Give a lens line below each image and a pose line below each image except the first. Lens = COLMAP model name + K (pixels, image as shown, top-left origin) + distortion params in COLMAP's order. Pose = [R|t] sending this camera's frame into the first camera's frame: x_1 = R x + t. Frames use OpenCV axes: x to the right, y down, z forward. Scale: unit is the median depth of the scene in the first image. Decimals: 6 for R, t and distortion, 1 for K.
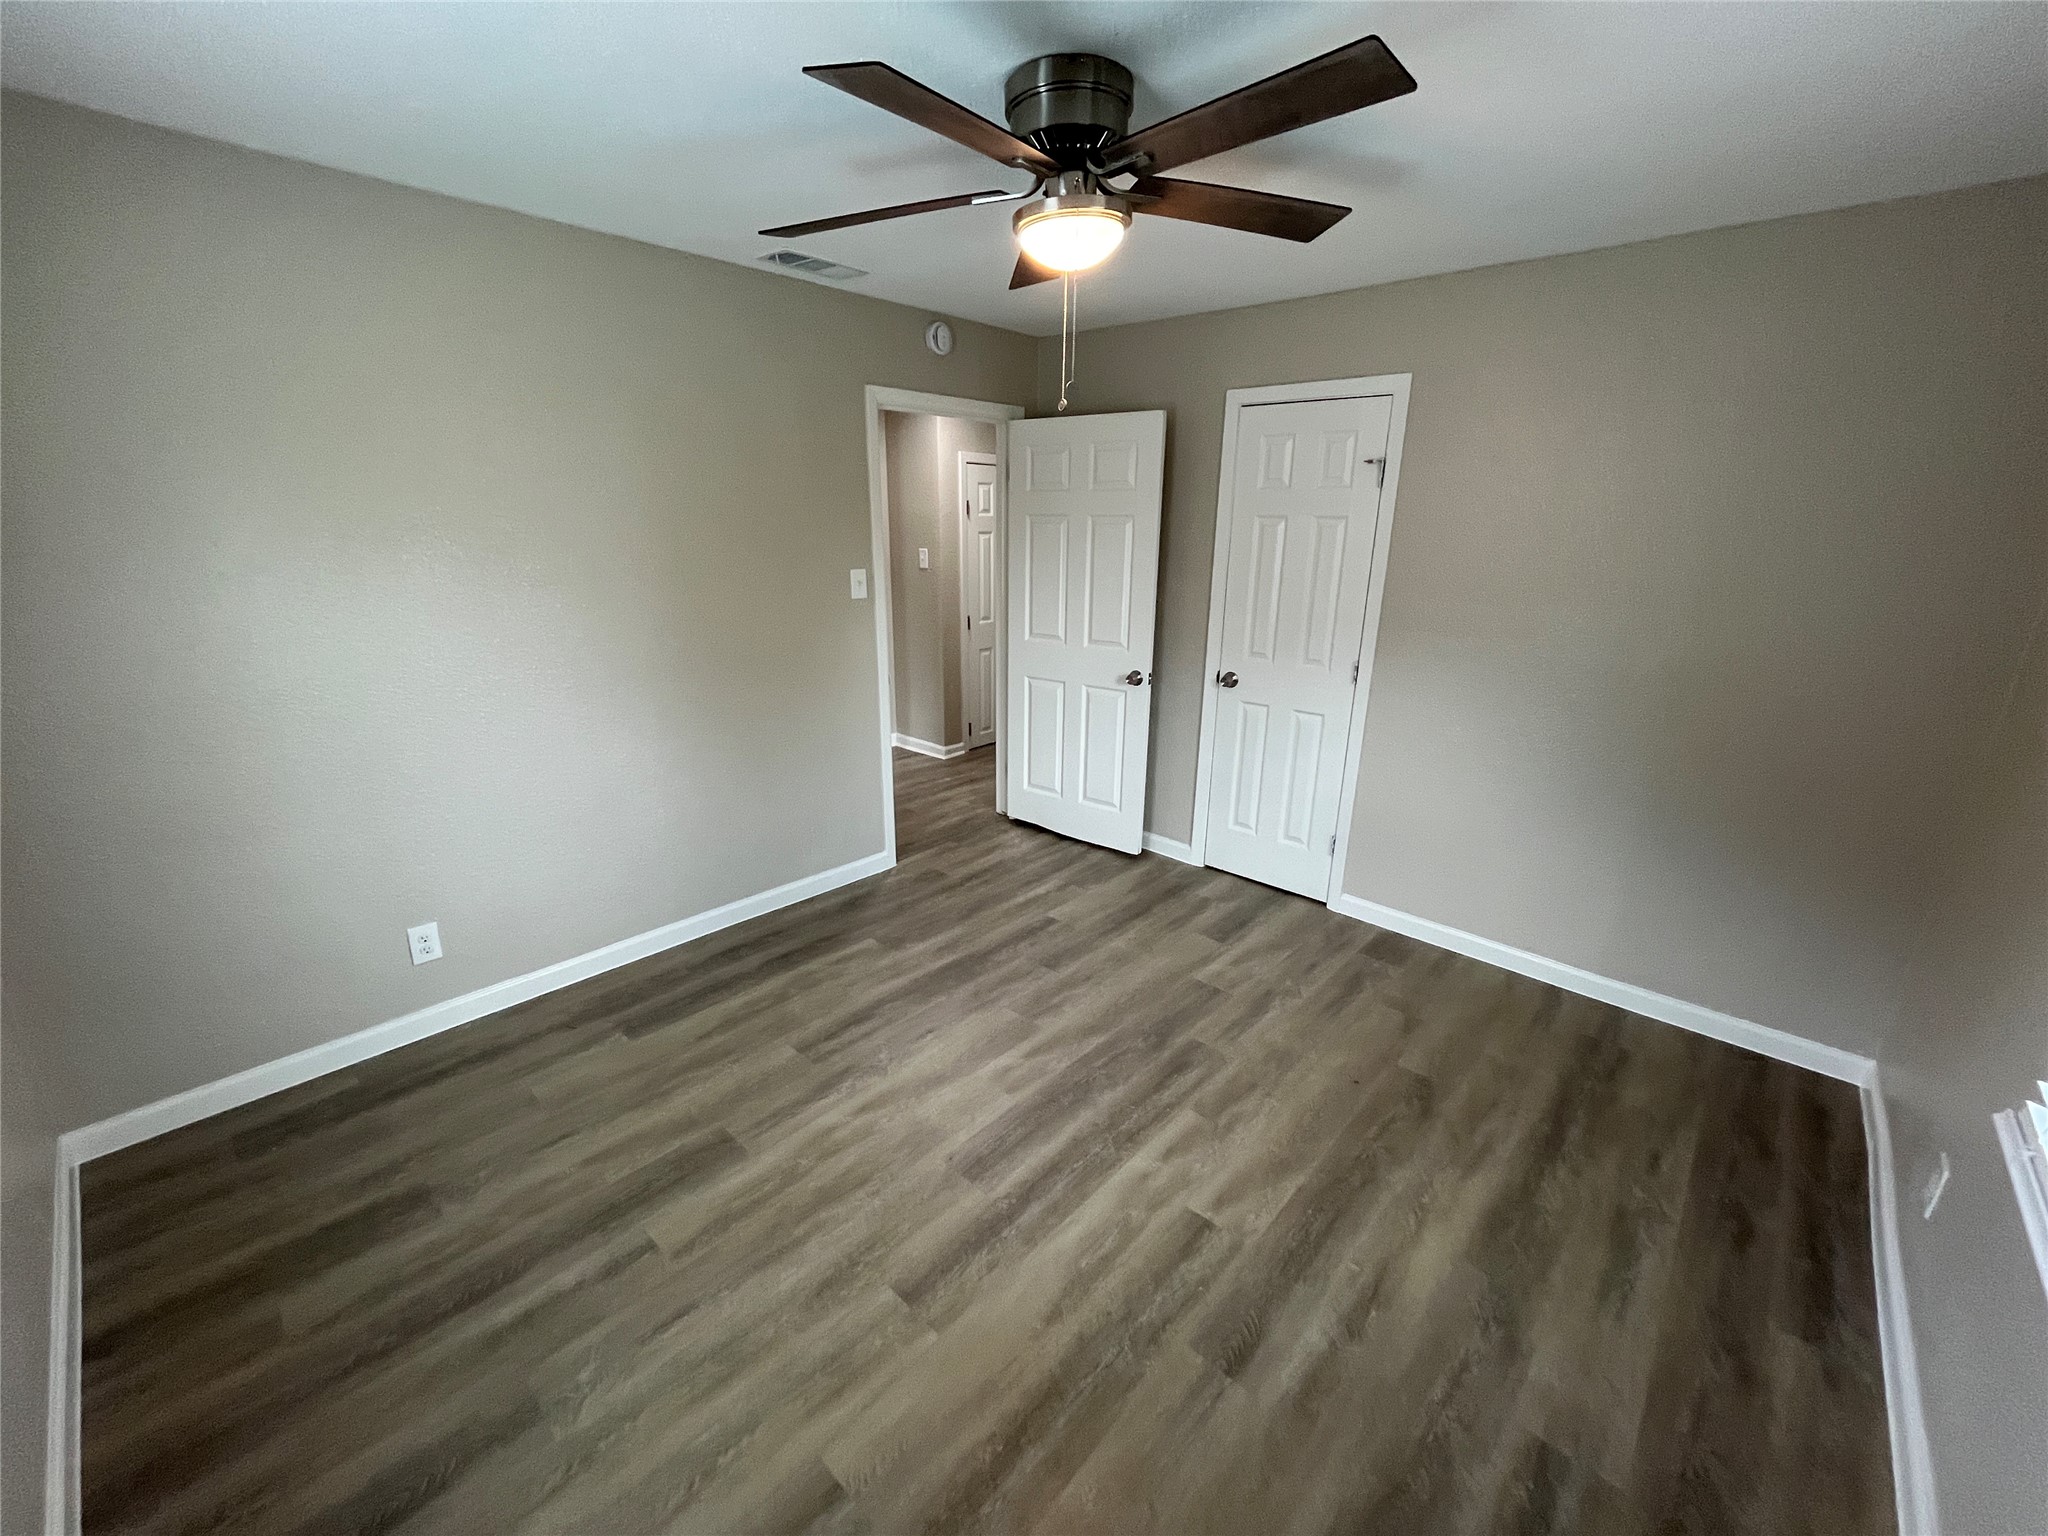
lens RADIAL K [[828.8, 0, 1023.3], [0, 828.8, 765.2], [0, 0, 1]] dist [-0.000552, -0.000601]
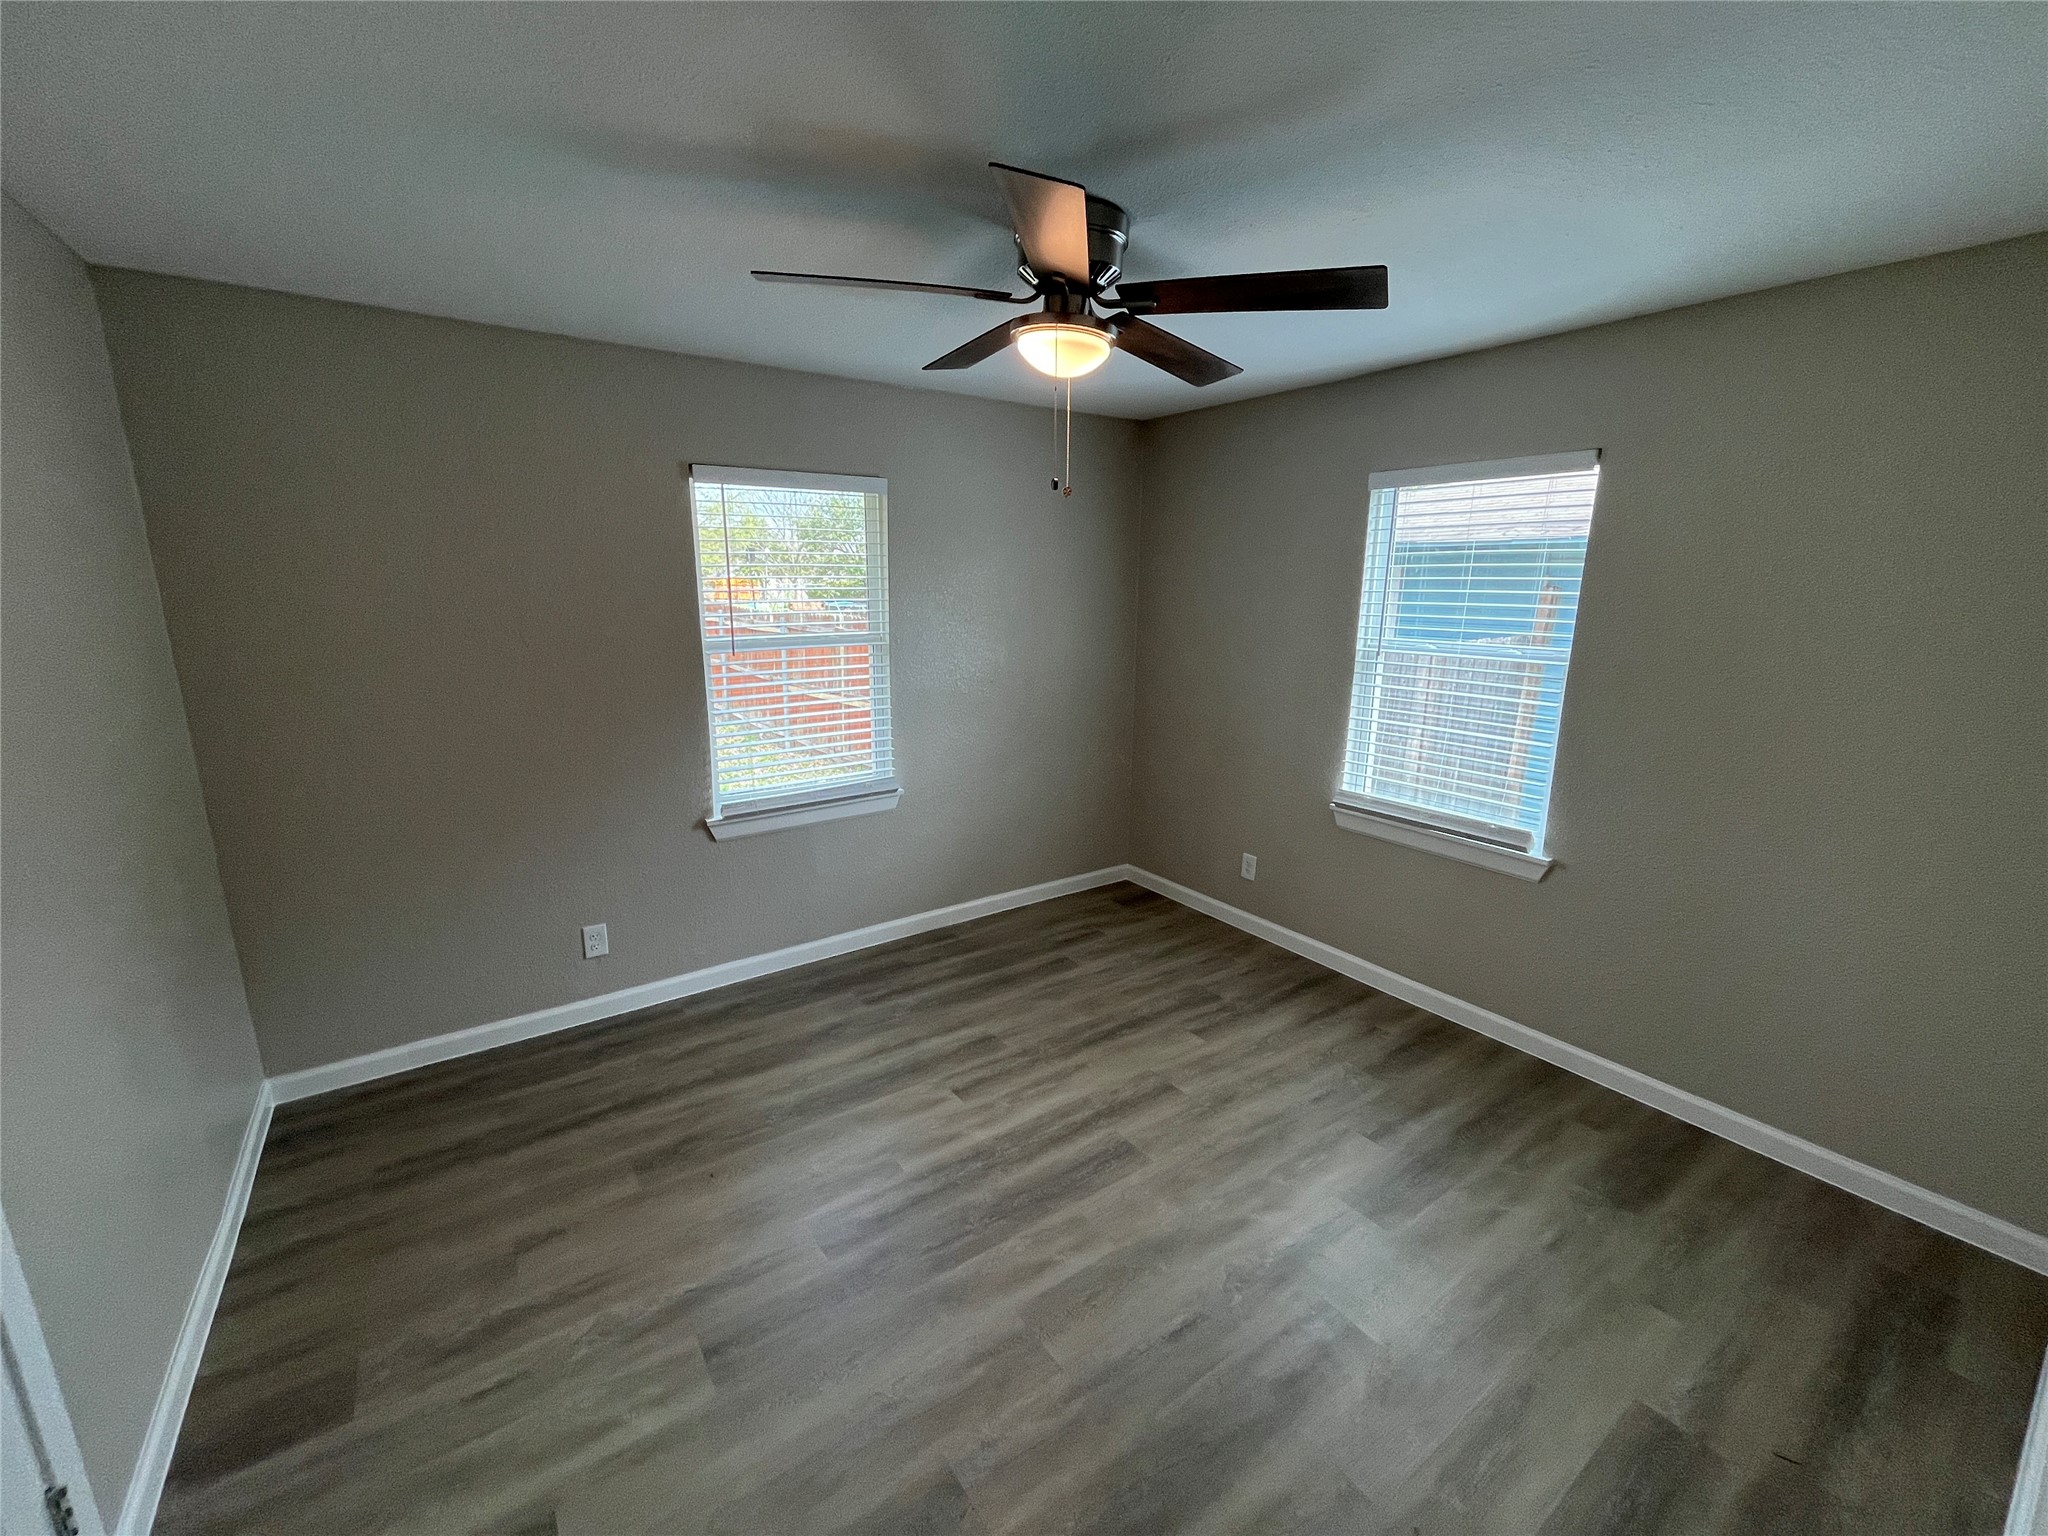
lens RADIAL K [[828.8, 0, 1023.3], [0, 828.8, 765.2], [0, 0, 1]] dist [-0.000552, -0.000601]
pose [[-0.976836, -0.069245, 0.202474, -0.127277], [0.040737, 0.868717, 0.493631, -0.591086], [-0.210074, 0.490445, -0.845773, 1.874943]]
